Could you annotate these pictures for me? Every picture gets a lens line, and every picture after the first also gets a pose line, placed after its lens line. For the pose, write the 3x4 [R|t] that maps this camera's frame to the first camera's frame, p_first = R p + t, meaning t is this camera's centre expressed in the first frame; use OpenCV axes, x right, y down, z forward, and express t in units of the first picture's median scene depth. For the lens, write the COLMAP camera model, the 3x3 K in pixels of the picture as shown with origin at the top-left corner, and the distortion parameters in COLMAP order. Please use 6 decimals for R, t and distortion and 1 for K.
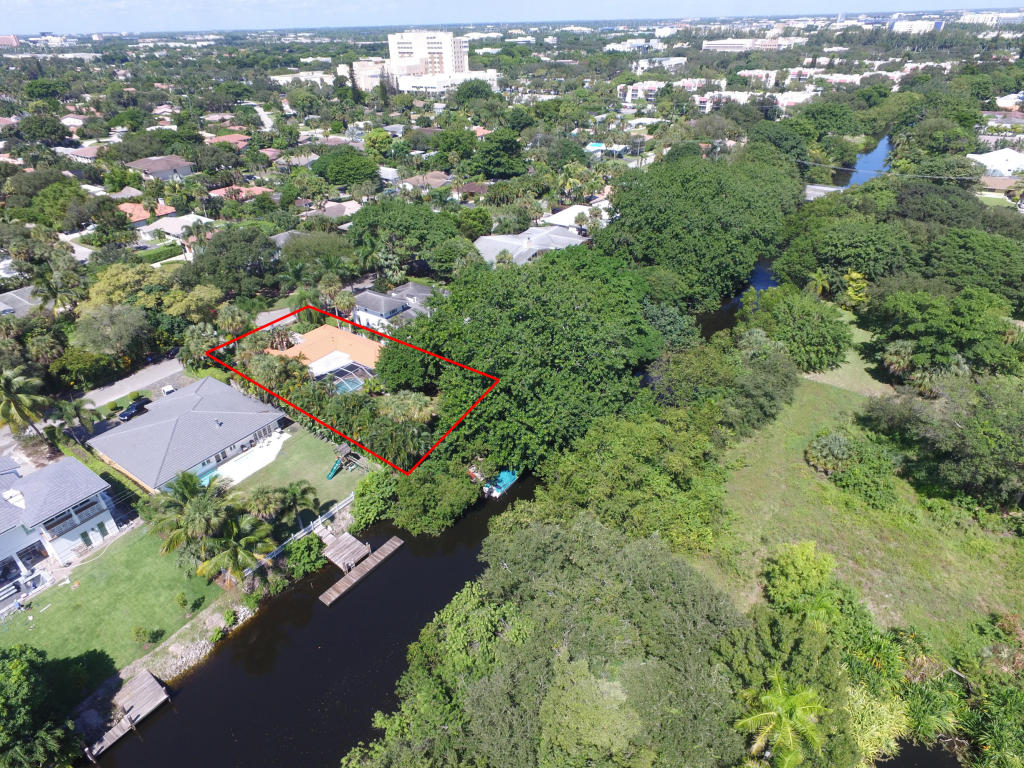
lens RADIAL K [[592.1, 0, 510.8], [0, 592.1, 398.4], [0, 0, 1]] dist [-0.004370, 0.002096]
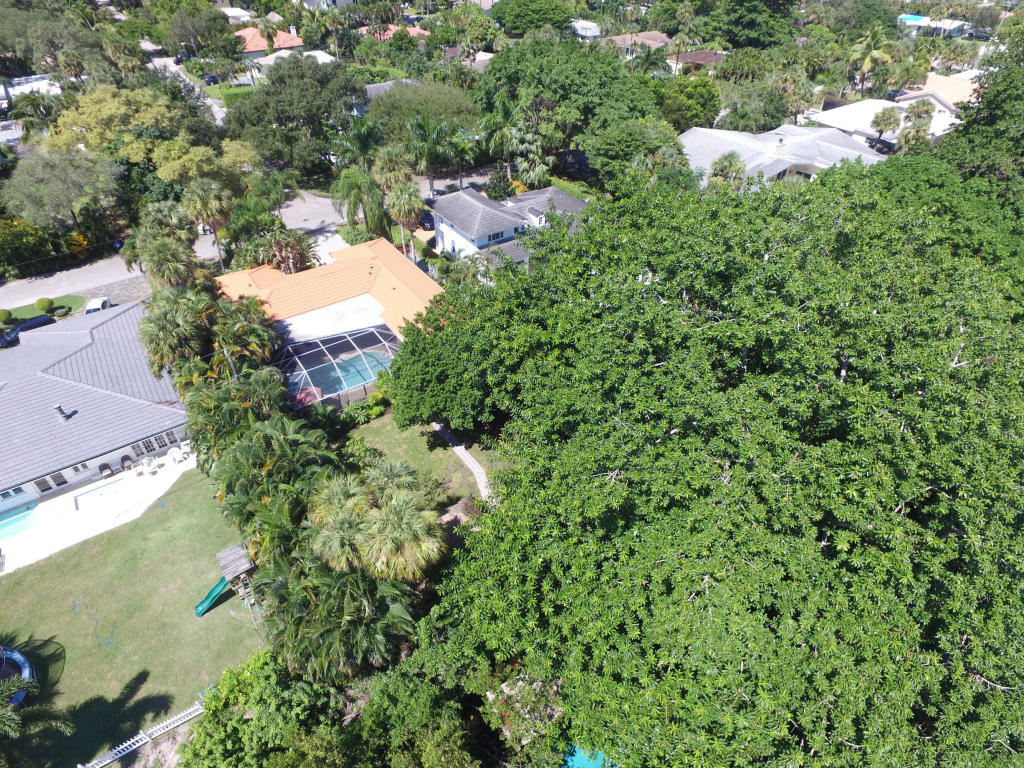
lens RADIAL K [[592.1, 0, 510.8], [0, 592.1, 398.4], [0, 0, 1]] dist [-0.004370, 0.002096]
pose [[0.937374, 0.247111, -0.245490, -0.015812], [-0.208321, 0.962556, 0.173462, -0.117645], [0.279162, -0.111458, 0.953753, 0.542733]]
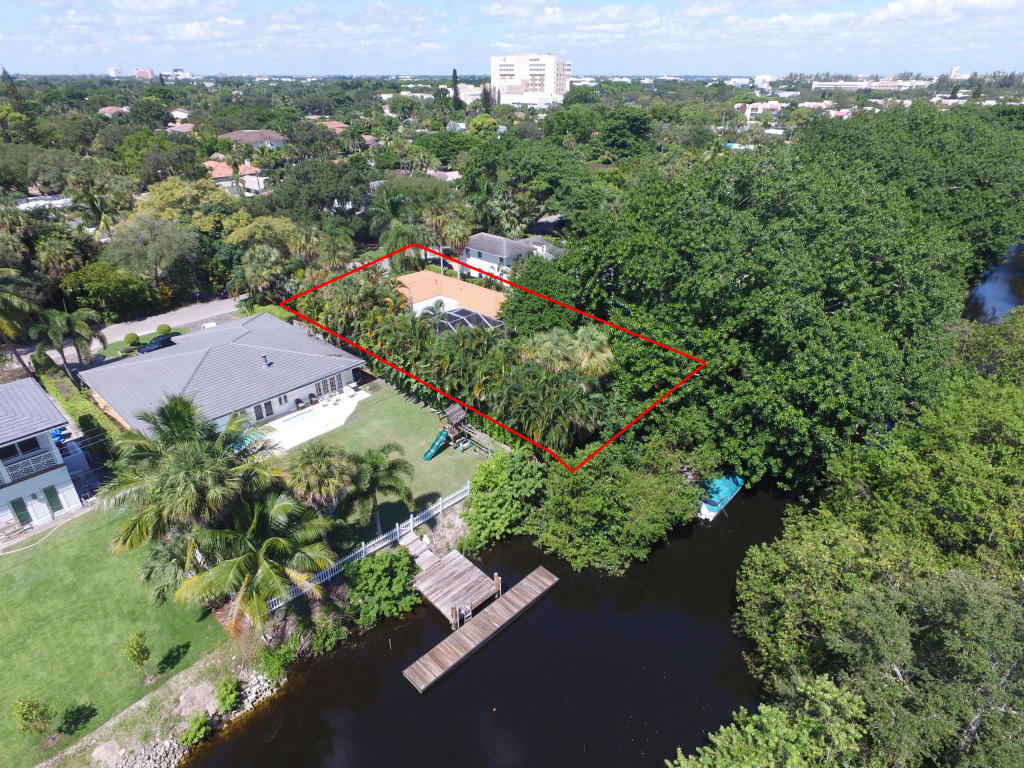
lens RADIAL K [[592.1, 0, 510.8], [0, 592.1, 398.4], [0, 0, 1]] dist [-0.004370, 0.002096]
pose [[0.991049, 0.084067, -0.103703, -0.133861], [-0.090884, 0.993876, -0.062857, 0.085013], [0.097784, 0.071719, 0.992620, 0.327536]]
